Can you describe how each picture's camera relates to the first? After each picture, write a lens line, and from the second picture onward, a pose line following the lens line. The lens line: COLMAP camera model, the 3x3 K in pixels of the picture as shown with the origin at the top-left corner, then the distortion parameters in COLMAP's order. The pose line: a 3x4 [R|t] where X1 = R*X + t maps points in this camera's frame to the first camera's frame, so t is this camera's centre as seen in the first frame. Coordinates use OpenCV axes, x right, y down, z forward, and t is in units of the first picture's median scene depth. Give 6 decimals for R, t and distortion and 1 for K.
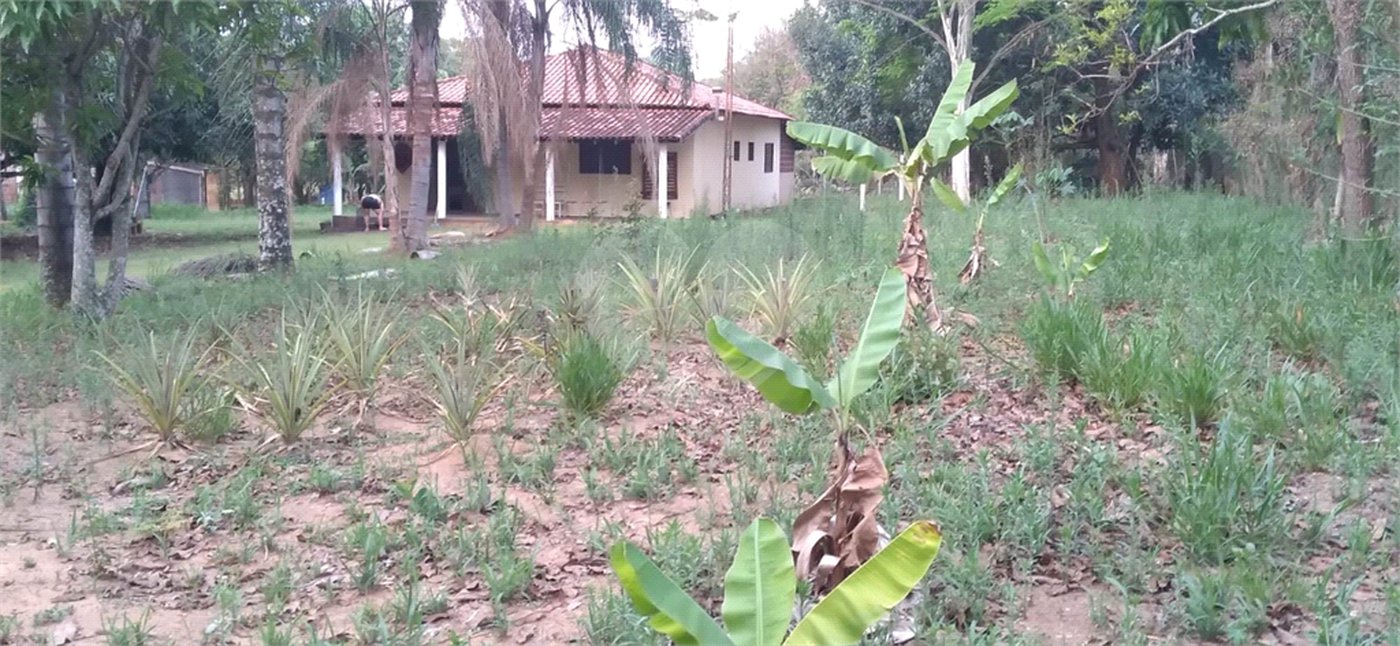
lens RADIAL K [[1356.6, 0, 699.7], [0, 1356.6, 367.6], [0, 0, 1]] dist [0.117833, 0.003223]
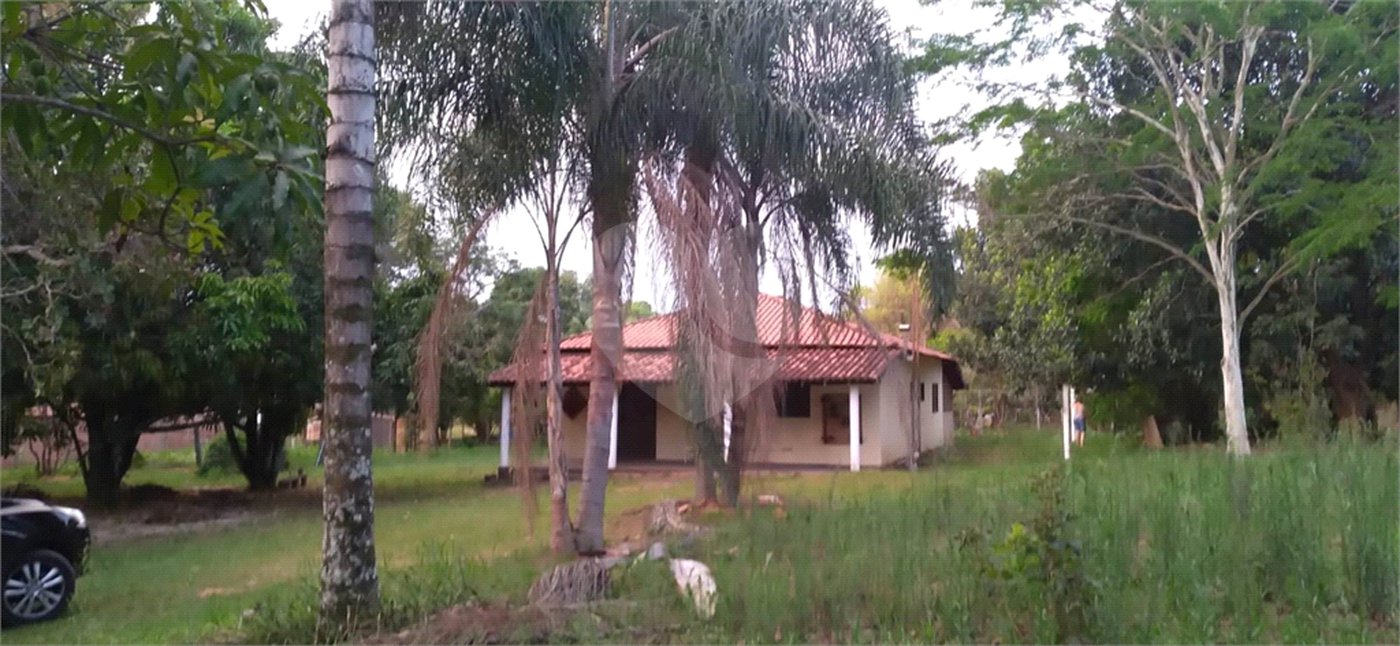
lens RADIAL K [[1160.8, 0, 700.9], [0, 1160.8, 331.2], [0, 0, 1]] dist [0.009284, -0.054882]
pose [[0.994876, -0.014641, -0.100042, -0.053434], [-0.006408, 0.978339, -0.206908, -0.041399], [0.100904, 0.206489, 0.973232, 0.242804]]
